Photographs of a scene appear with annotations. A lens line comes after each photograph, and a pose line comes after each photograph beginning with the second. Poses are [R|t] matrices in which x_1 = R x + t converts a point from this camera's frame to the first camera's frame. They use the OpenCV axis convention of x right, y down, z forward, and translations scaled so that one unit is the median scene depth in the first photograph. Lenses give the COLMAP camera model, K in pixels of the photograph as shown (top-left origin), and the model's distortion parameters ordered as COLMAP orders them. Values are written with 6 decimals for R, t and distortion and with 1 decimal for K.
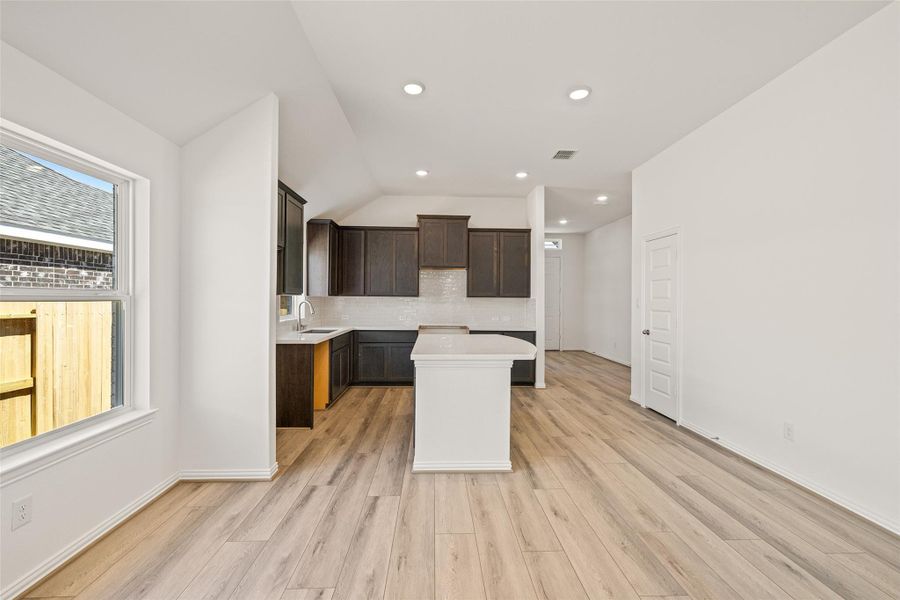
lens RADIAL K [[380.6, 0, 450.0], [0, 380.6, 300.0], [0, 0, 1]] dist [0.001391, -0.000091]
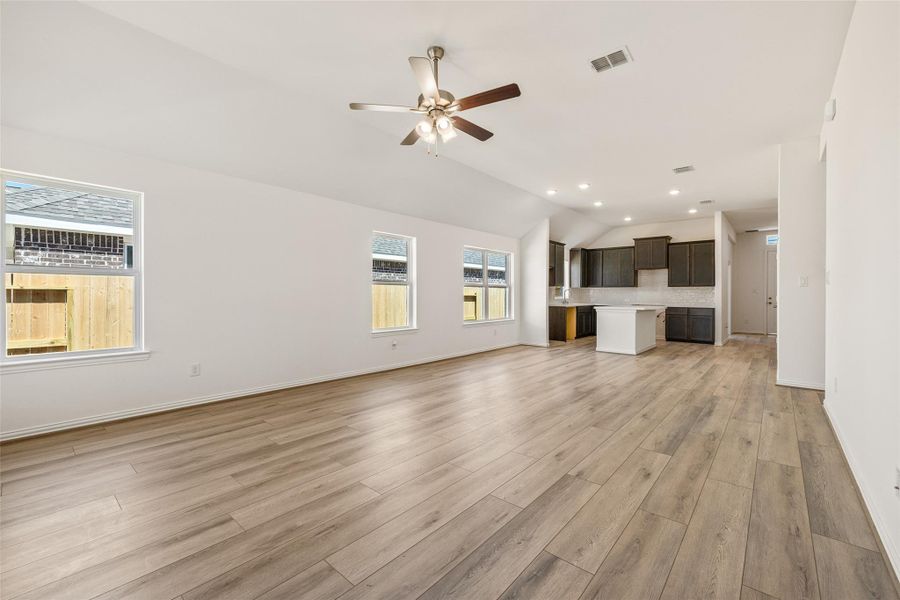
lens RADIAL K [[380.6, 0, 450.0], [0, 380.6, 300.0], [0, 0, 1]] dist [0.001391, -0.000091]
pose [[0.728796, 0.004773, -0.684714, 0.513439], [0.001286, 0.999964, 0.008340, 0.036775], [0.684730, -0.006959, 0.728764, -0.850104]]
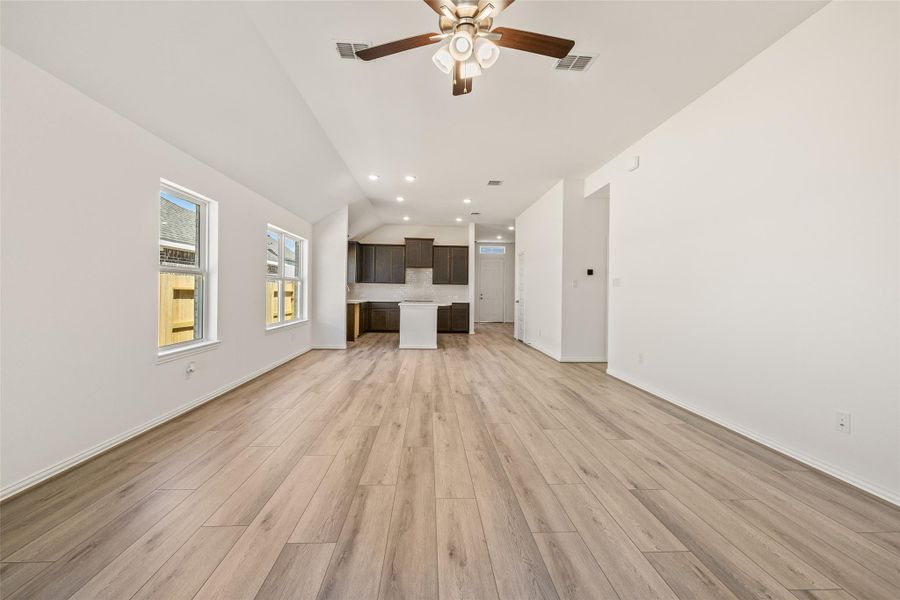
lens RADIAL K [[381.6, 0, 449.9], [0, 381.6, 292.2], [0, 0, 1]] dist [0.000382, -0.000083]
pose [[0.999887, 0.006446, 0.013578, 0.110847], [-0.006440, 0.999979, -0.000448, 0.032945], [-0.013581, 0.000361, 0.999908, -0.841599]]
